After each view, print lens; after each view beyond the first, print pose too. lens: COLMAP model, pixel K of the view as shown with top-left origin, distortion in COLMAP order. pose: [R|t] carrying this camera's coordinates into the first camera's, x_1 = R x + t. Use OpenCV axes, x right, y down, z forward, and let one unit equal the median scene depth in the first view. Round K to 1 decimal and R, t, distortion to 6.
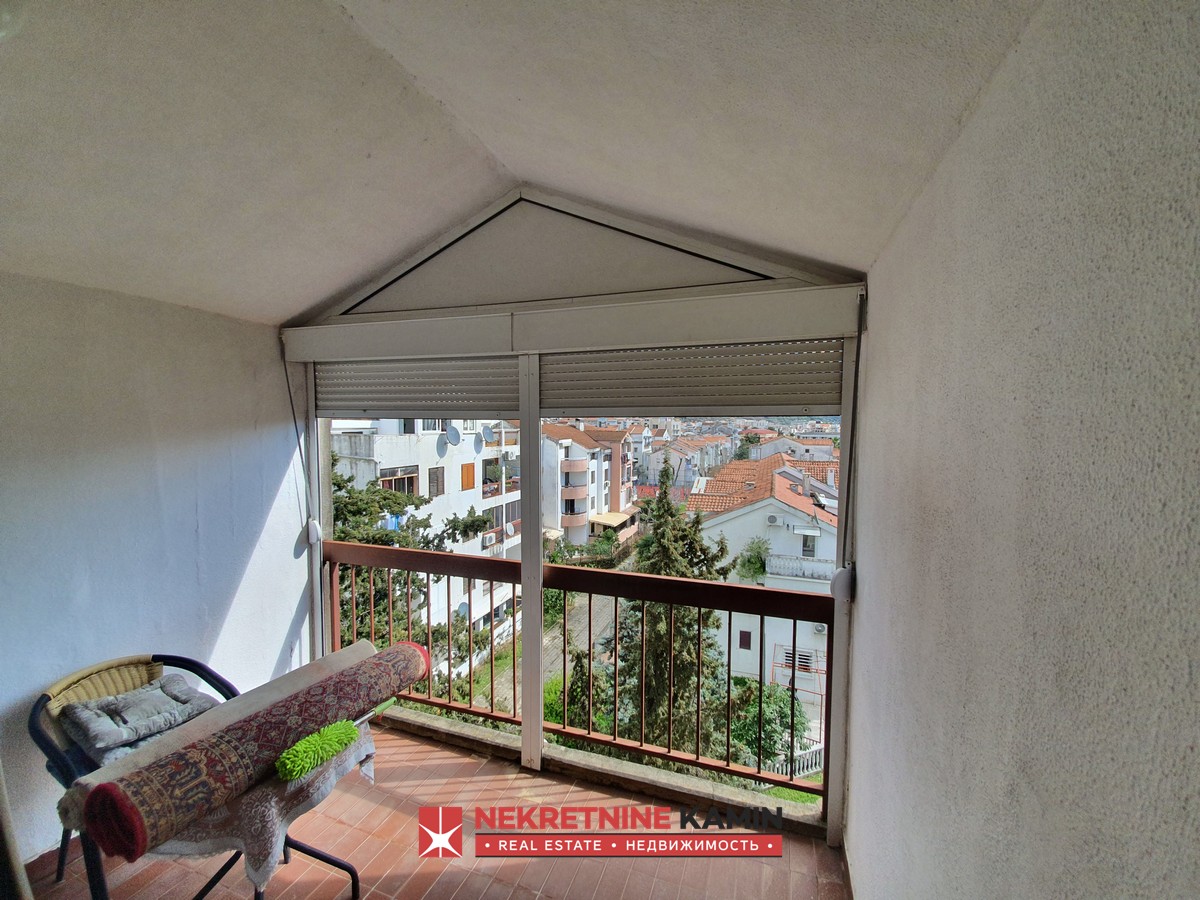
lens RADIAL K [[465.8, 0, 601.8], [0, 465.8, 449.4], [0, 0, 1]] dist [-0.039664, -0.002162]
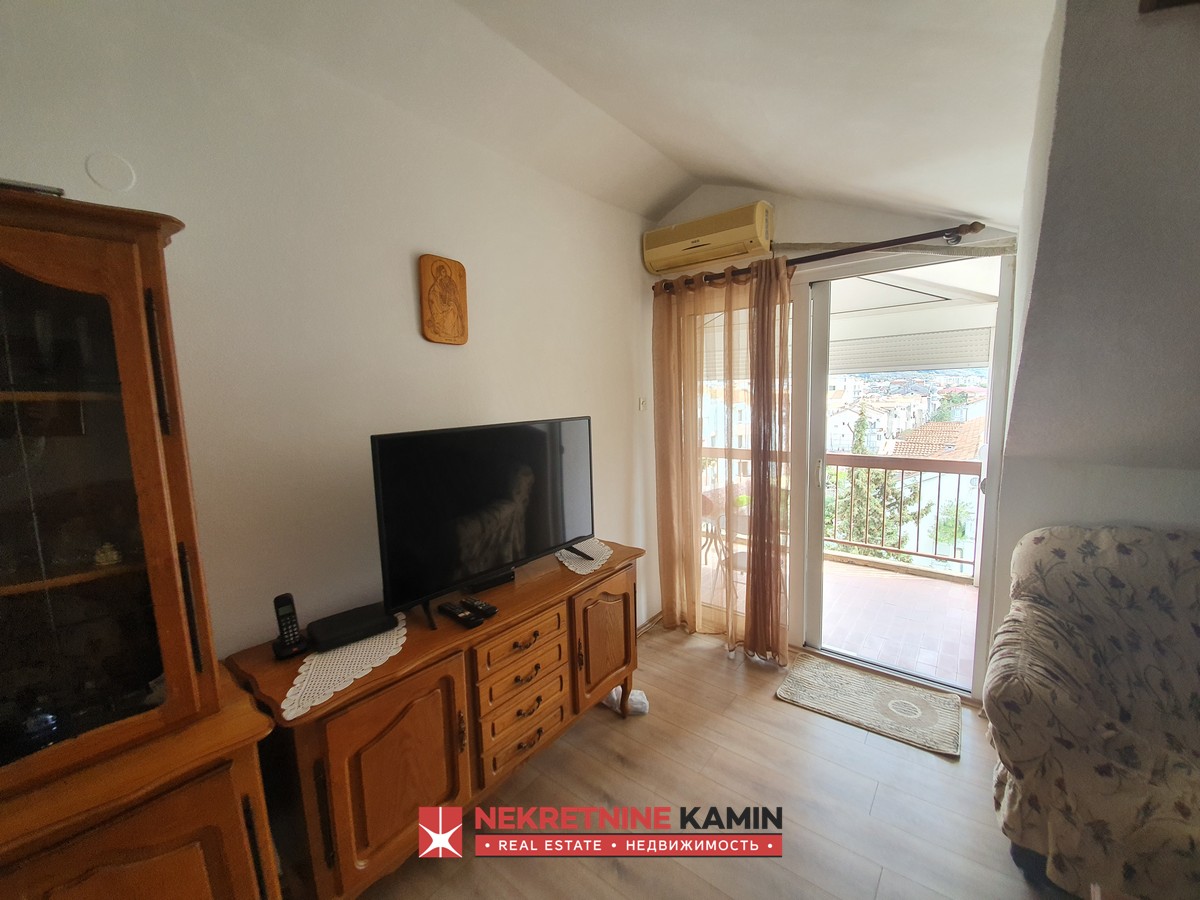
lens RADIAL K [[465.8, 0, 603.4], [0, 465.8, 445.8], [0, 0, 1]] dist [-0.039664, -0.002162]
pose [[0.940811, -0.003624, -0.338912, -0.063055], [0.025049, 0.997952, 0.058865, 0.021974], [0.338005, -0.063871, 0.938975, -0.242254]]
